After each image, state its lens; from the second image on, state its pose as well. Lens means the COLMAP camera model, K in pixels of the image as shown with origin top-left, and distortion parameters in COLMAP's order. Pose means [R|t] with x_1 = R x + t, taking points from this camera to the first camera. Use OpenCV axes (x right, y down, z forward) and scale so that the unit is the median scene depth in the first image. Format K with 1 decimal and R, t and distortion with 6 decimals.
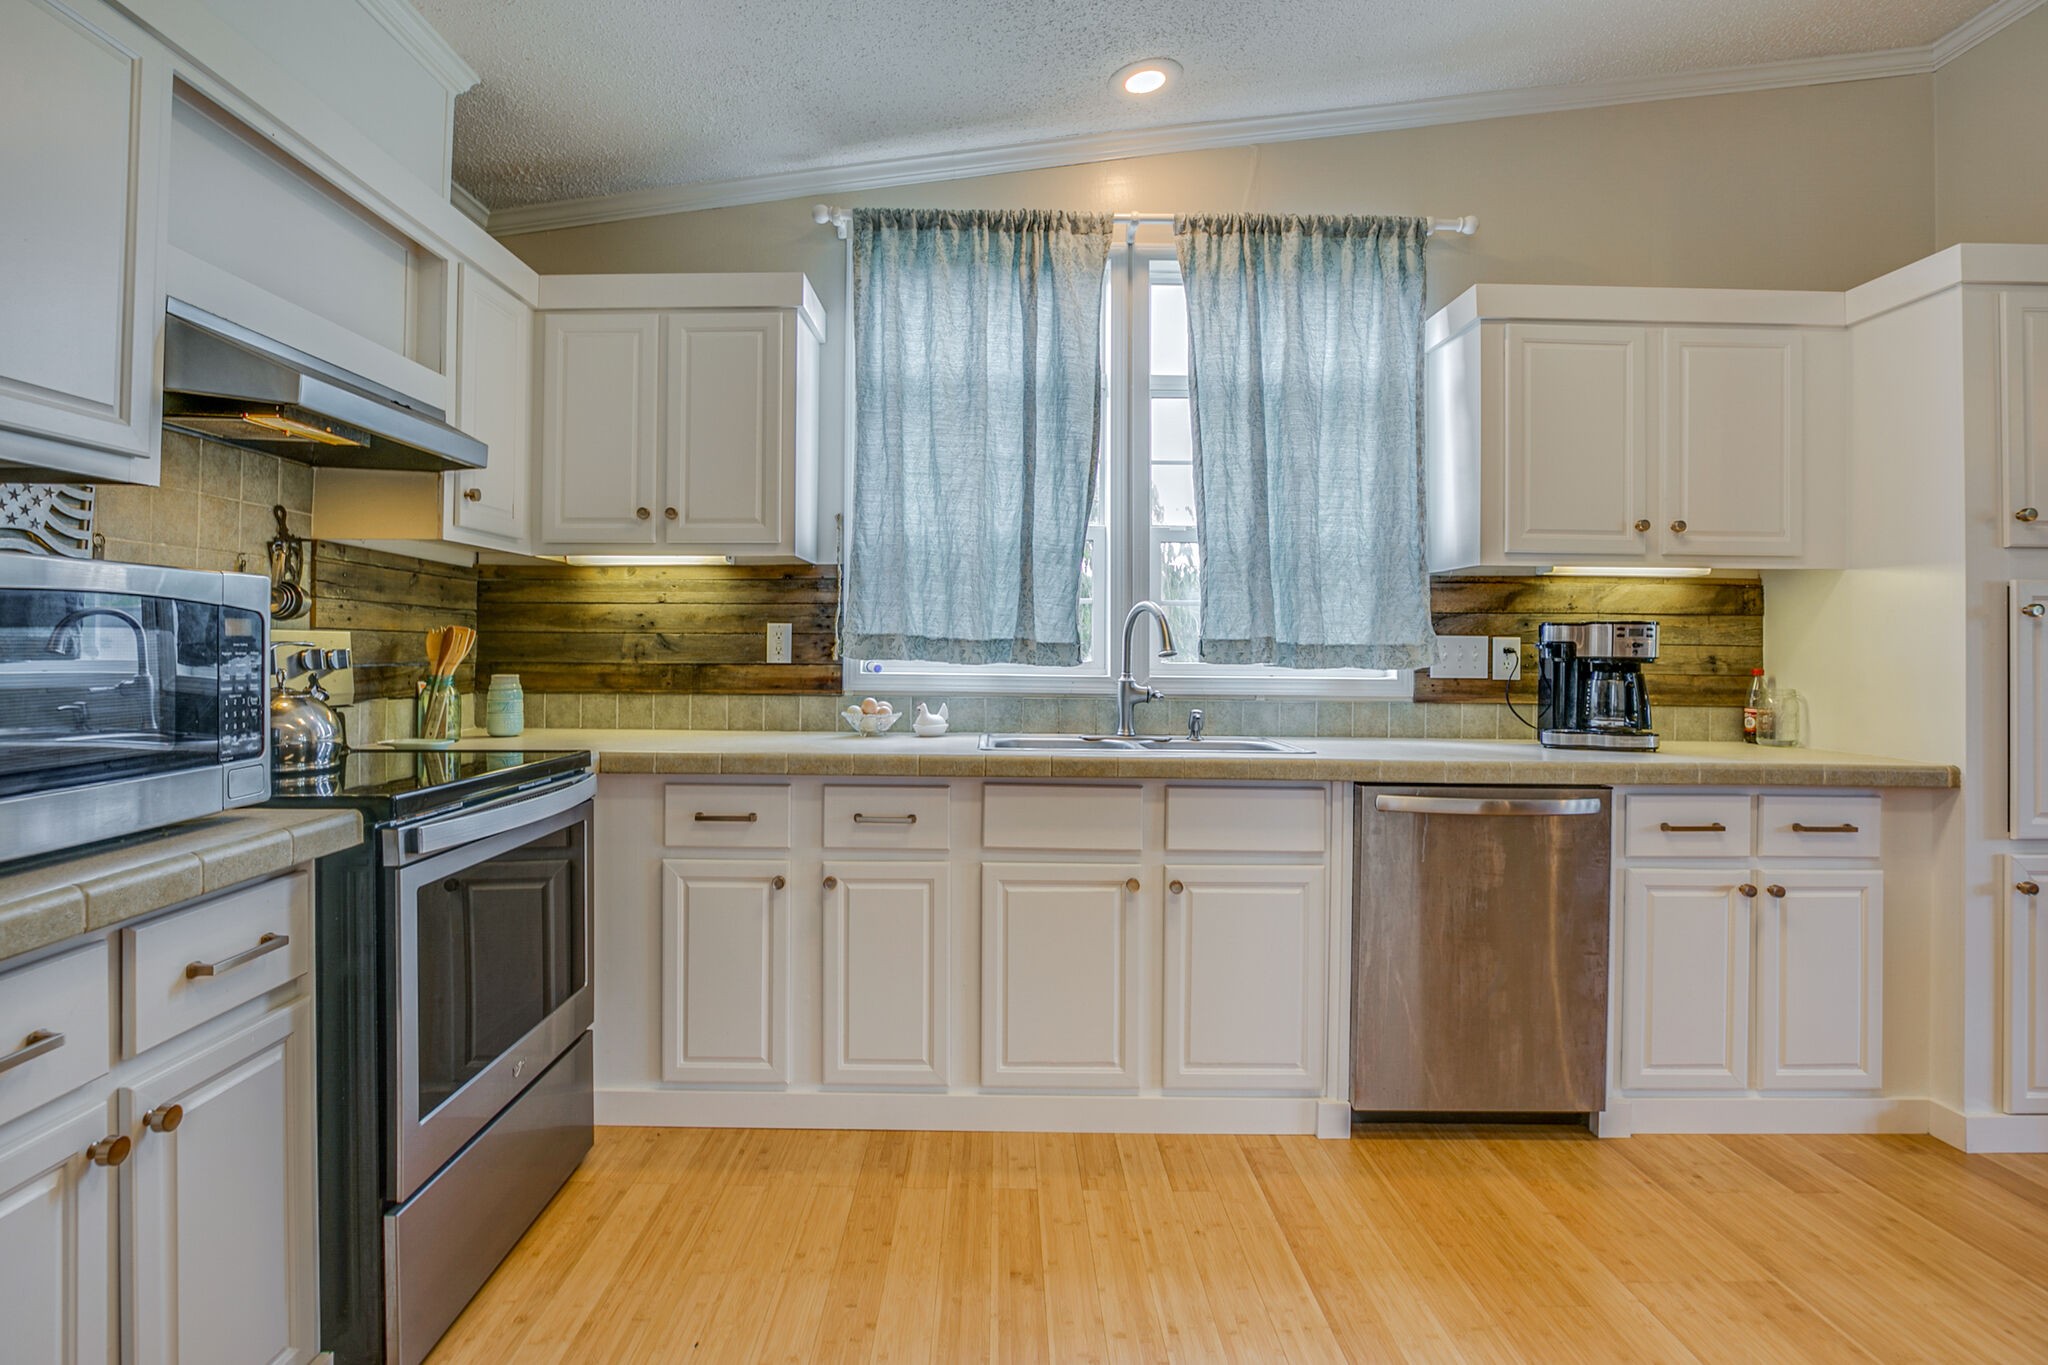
lens RADIAL K [[1008.6, 0, 990.3], [0, 1008.6, 641.9], [0, 0, 1]] dist [-0.027568, 0.001080]
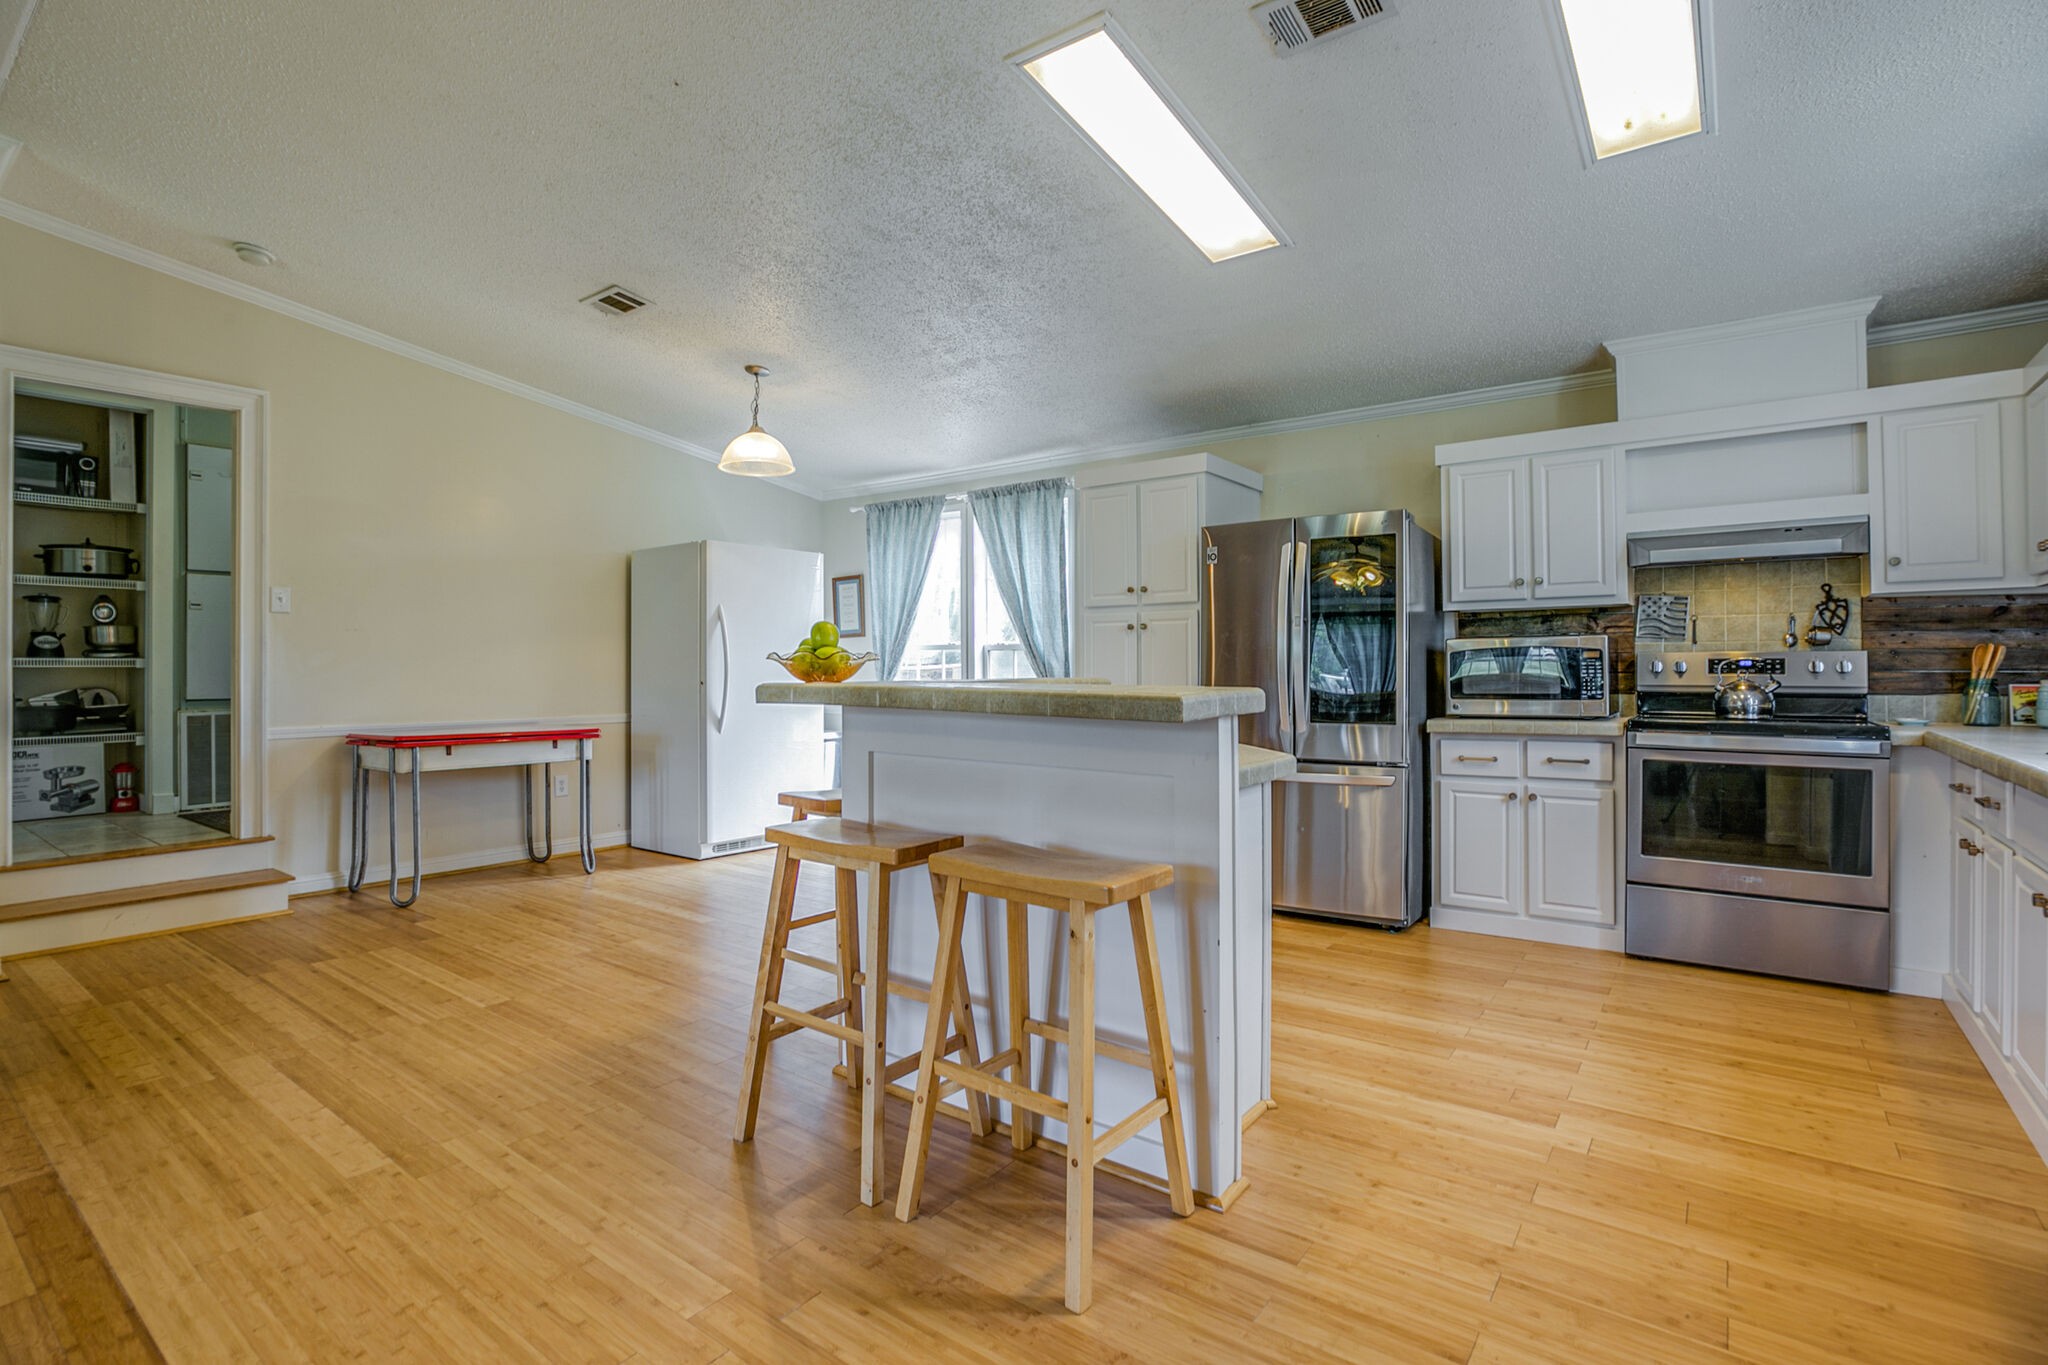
lens RADIAL K [[953.9, 0, 981.1], [0, 953.9, 660.2], [0, 0, 1]] dist [-0.012644, 0.001332]
pose [[-0.627371, -0.008966, -0.778669, 1.514819], [0.005628, 0.999855, -0.016048, 0.022664], [0.778700, -0.014450, -0.627230, 0.805911]]
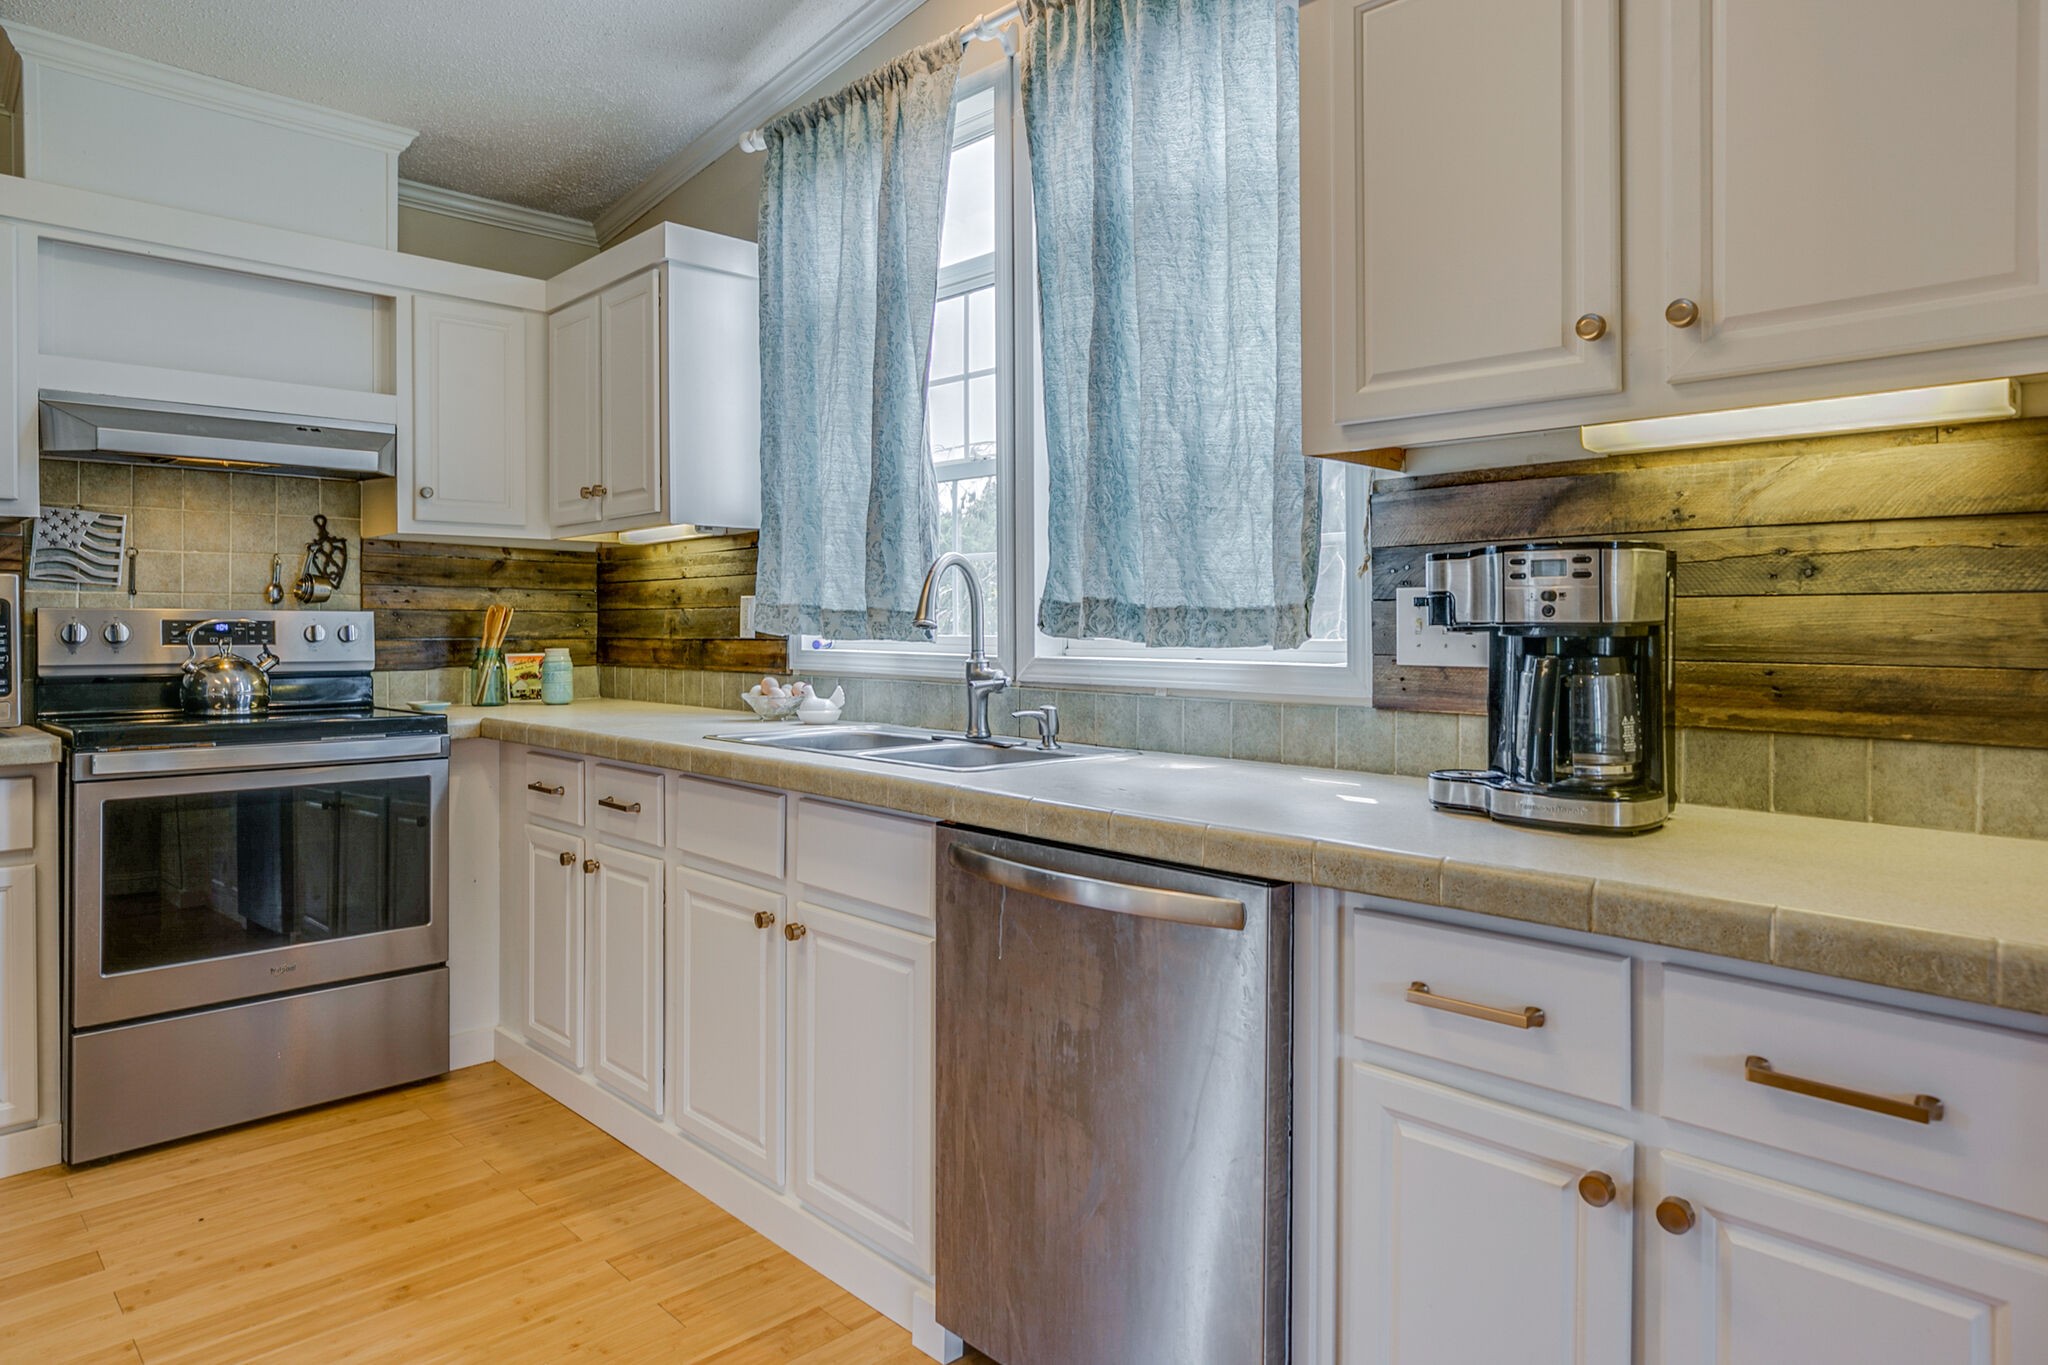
lens RADIAL K [[1253.9, 0, 1021.1], [0, 1253.9, 627.7], [0, 0, 1]] dist [-0.001032, 0.003496]
pose [[0.689871, -0.006330, -0.723904, 1.016626], [0.009800, 0.999952, 0.000596, 0.016627], [0.723866, -0.007506, 0.689900, 0.488431]]
